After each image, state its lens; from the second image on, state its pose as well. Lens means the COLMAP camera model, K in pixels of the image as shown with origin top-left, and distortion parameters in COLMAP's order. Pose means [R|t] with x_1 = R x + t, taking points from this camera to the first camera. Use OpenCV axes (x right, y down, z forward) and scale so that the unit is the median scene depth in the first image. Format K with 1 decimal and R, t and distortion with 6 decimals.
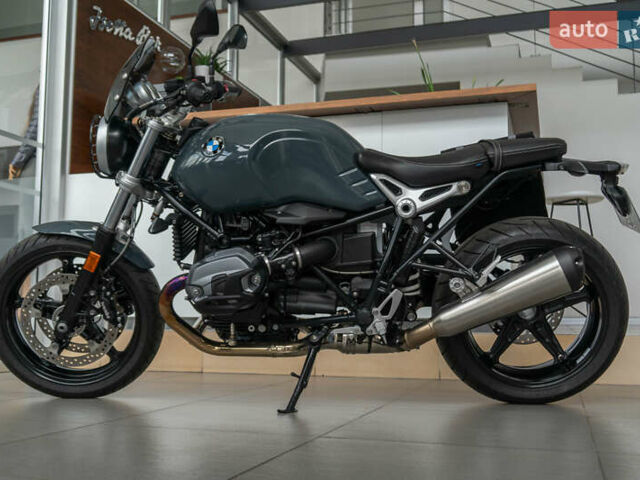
lens RADIAL K [[734.1, 0, 320.0], [0, 734.1, 240.0], [0, 0, 1]] dist [-0.018260, -0.001602]
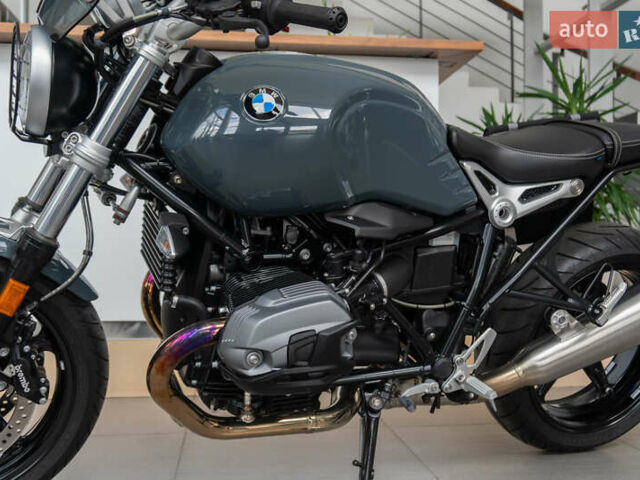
lens RADIAL K [[734.1, 0, 320.0], [0, 734.1, 240.0], [0, 0, 1]] dist [-0.018260, -0.001602]
pose [[0.907143, 0.004272, 0.420801, -0.338025], [-0.040962, 0.996096, 0.078191, -0.065360], [-0.418825, -0.088168, 0.903777, 0.431485]]
